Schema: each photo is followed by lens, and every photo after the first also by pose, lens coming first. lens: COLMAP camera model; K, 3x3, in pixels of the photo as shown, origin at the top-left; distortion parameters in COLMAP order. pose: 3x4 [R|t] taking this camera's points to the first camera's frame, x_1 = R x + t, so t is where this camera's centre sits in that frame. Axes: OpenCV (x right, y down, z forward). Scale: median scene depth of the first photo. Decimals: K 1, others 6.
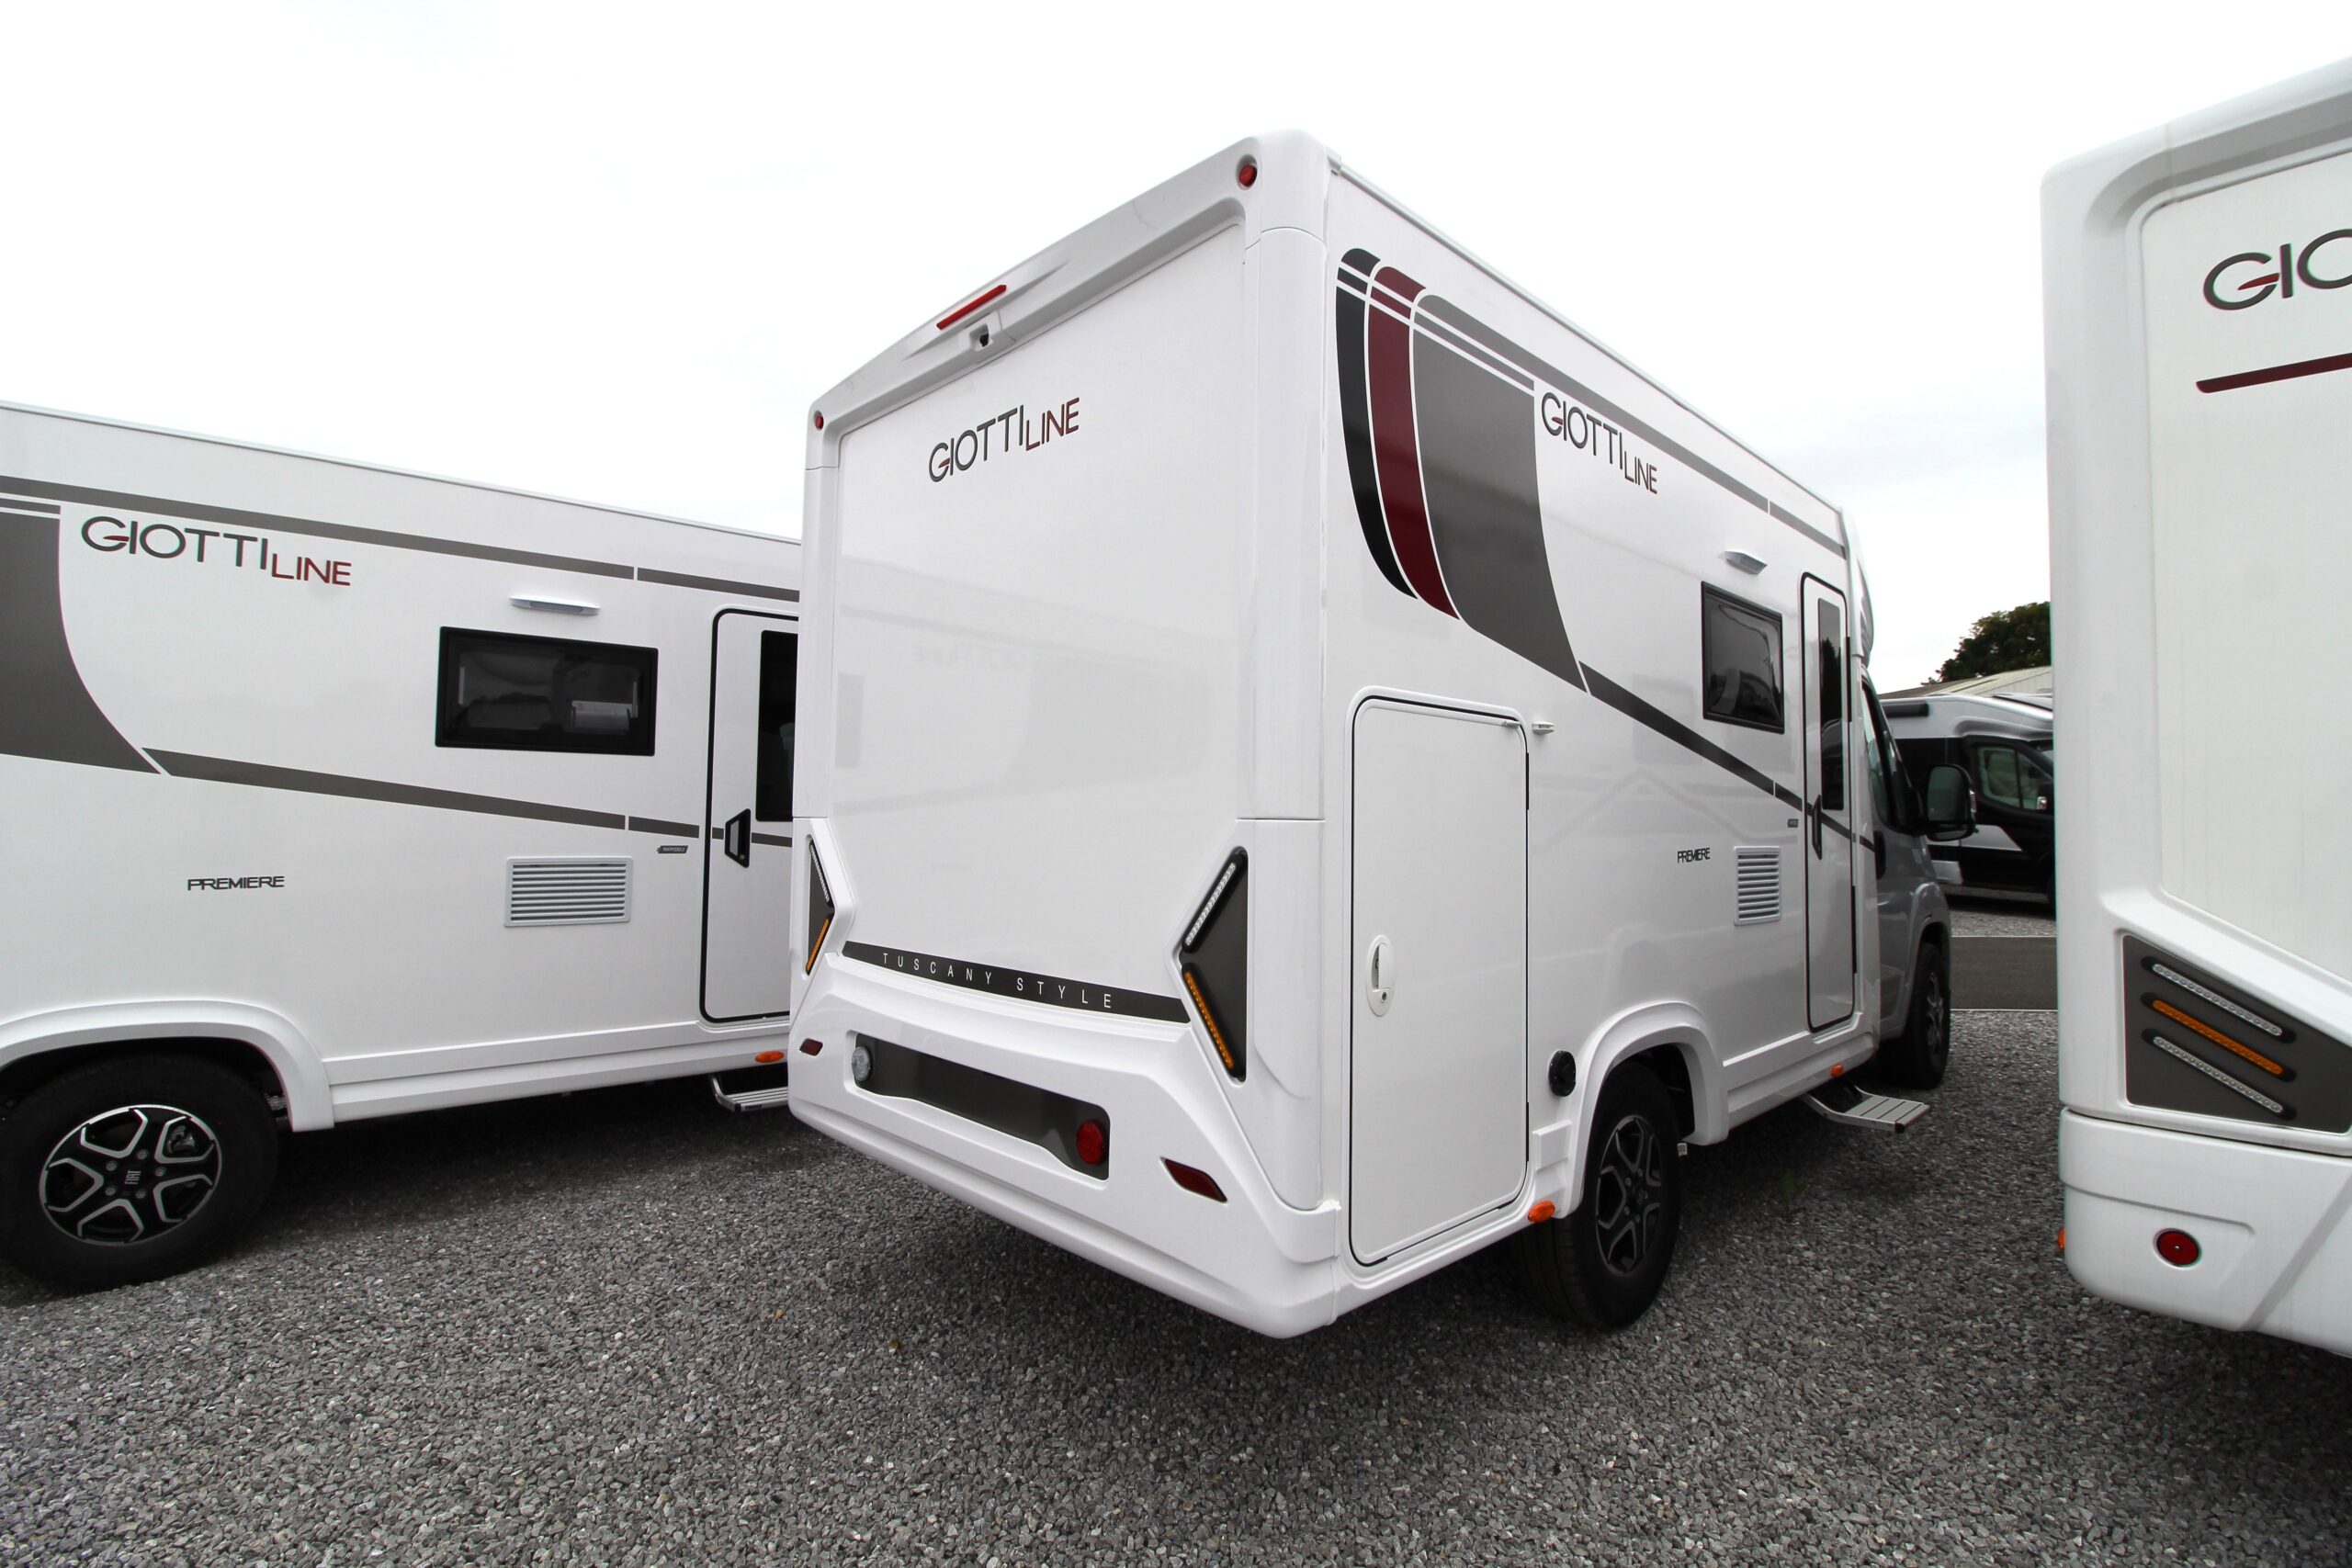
lens RADIAL K [[1099.2, 0, 1181.7], [0, 1099.2, 780.1], [0, 0, 1]] dist [-0.016223, -0.004168]
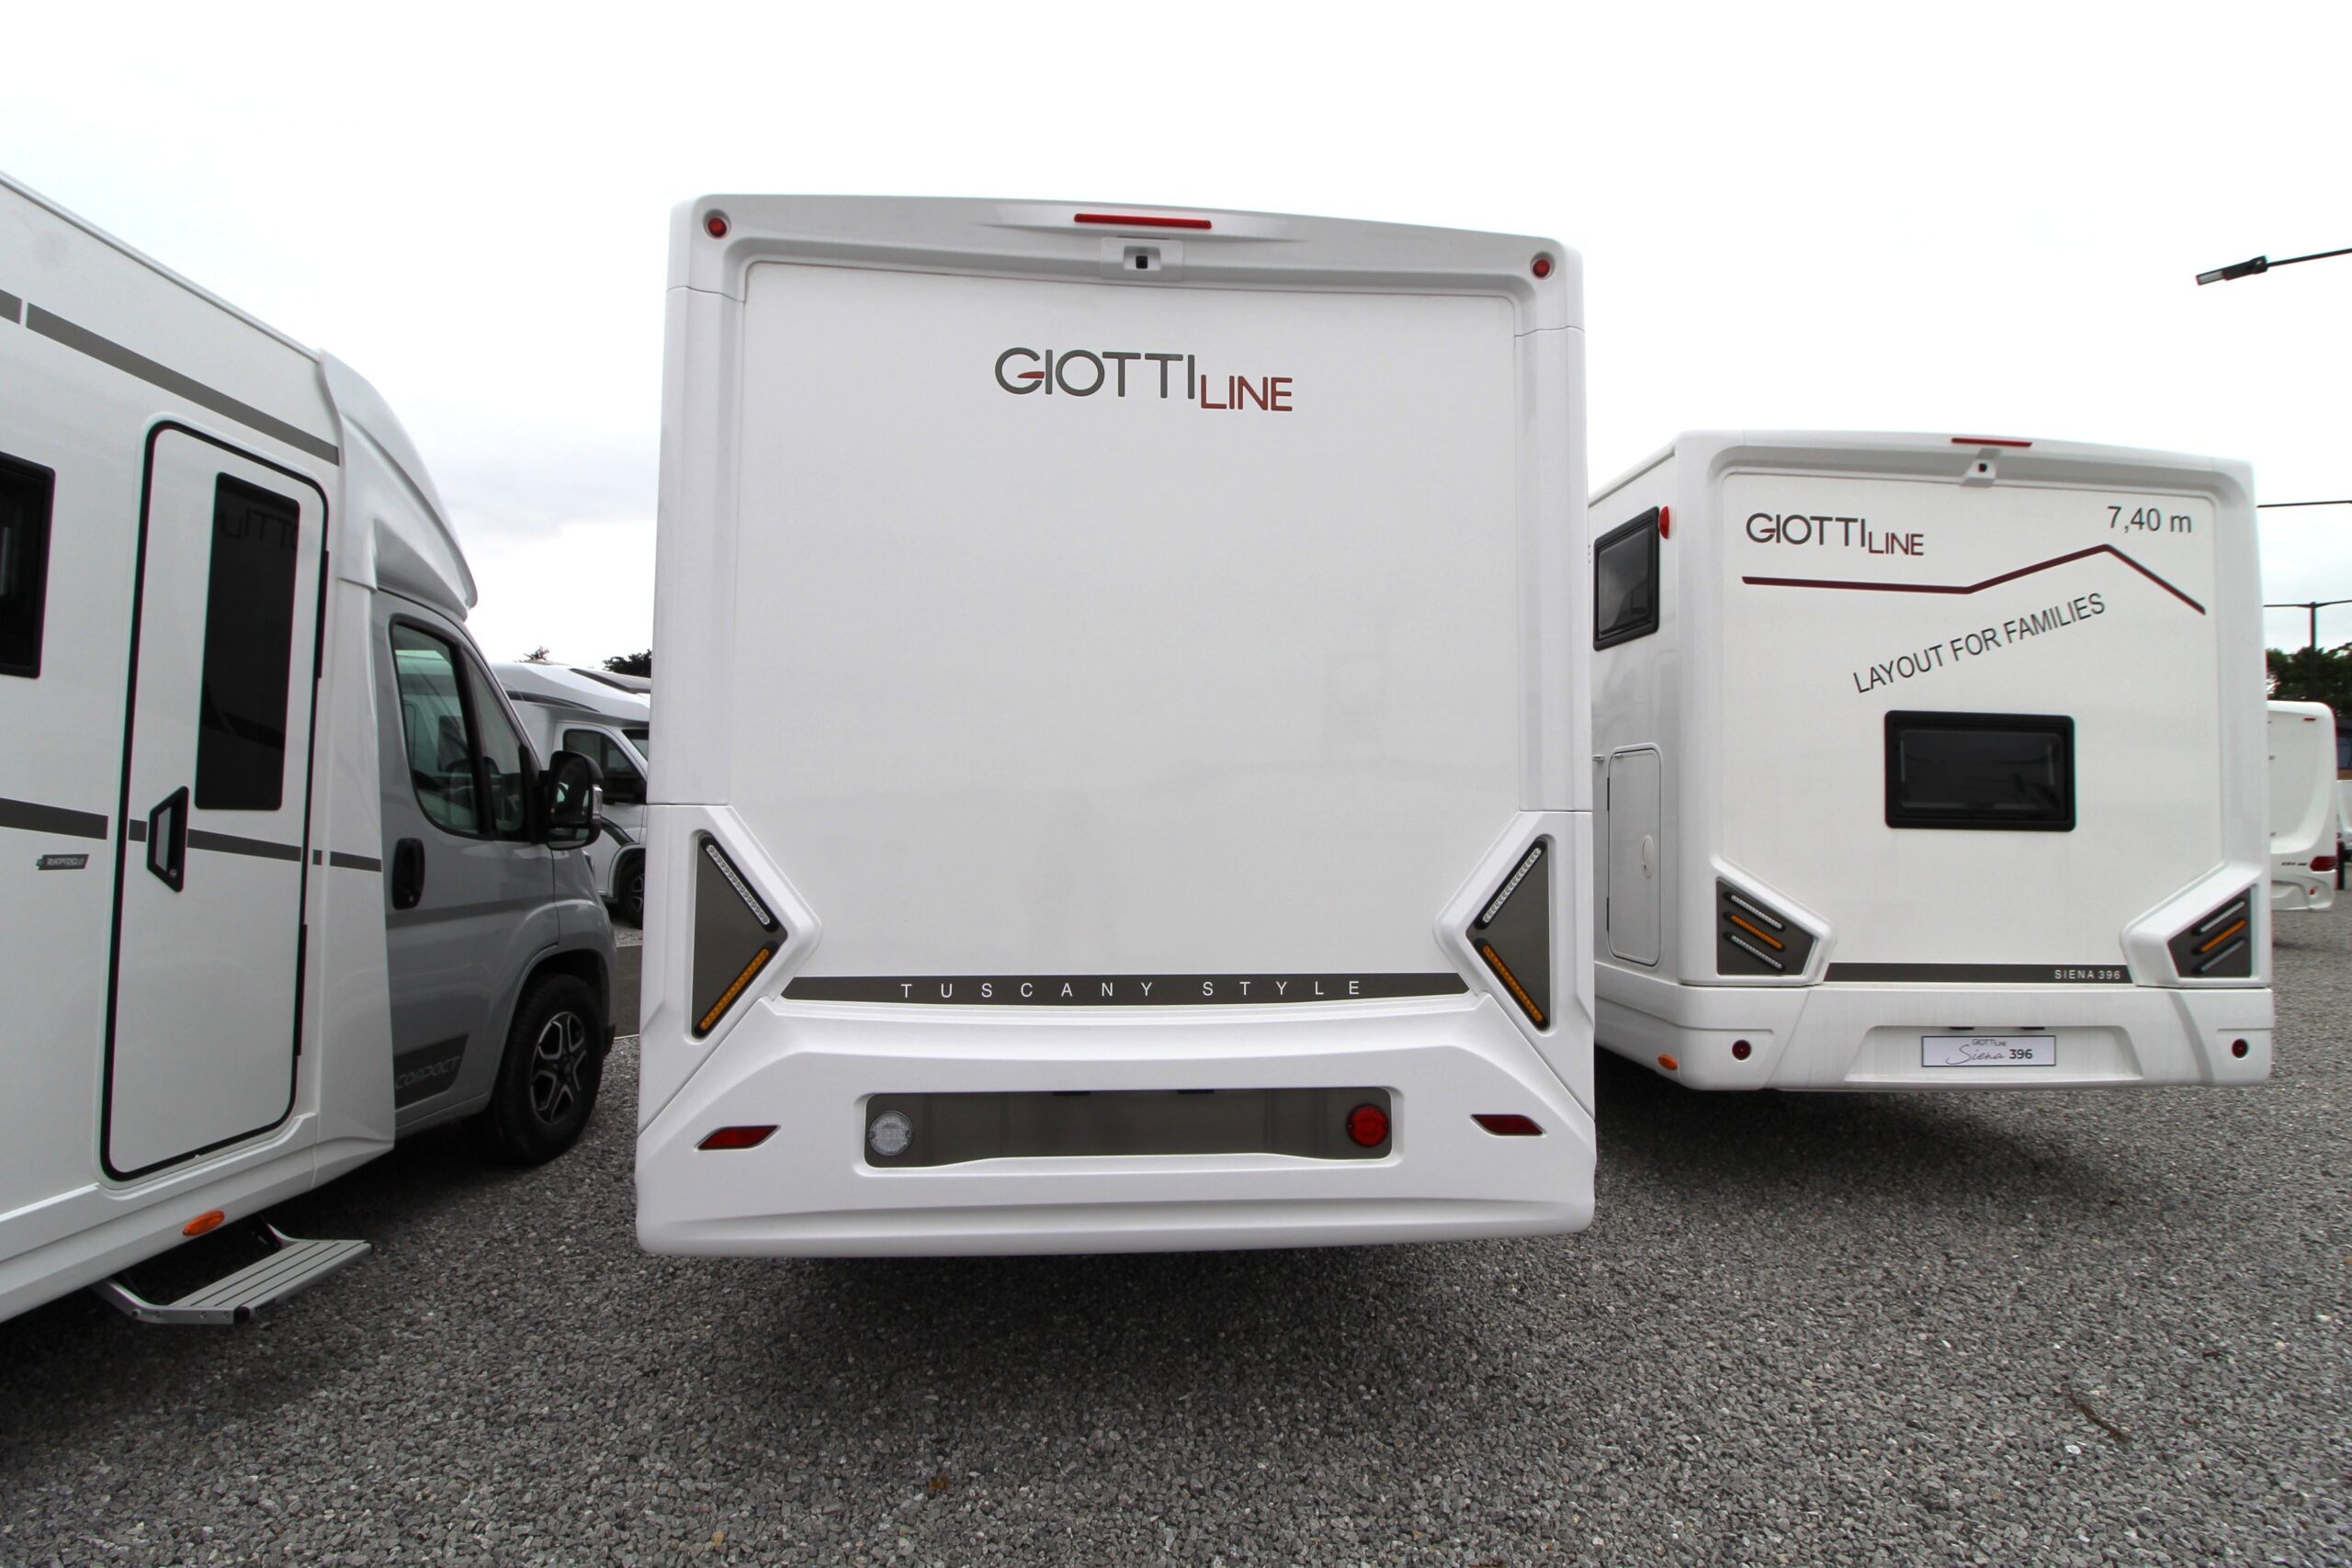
lens RADIAL K [[1099.2, 0, 1279.1], [0, 1099.2, 786.6], [0, 0, 1]] dist [-0.016223, -0.004168]
pose [[0.615800, 0.025928, 0.787476, -0.732540], [-0.032110, 0.999454, -0.007798, 0.019127], [-0.787248, -0.020484, 0.616296, 0.339671]]
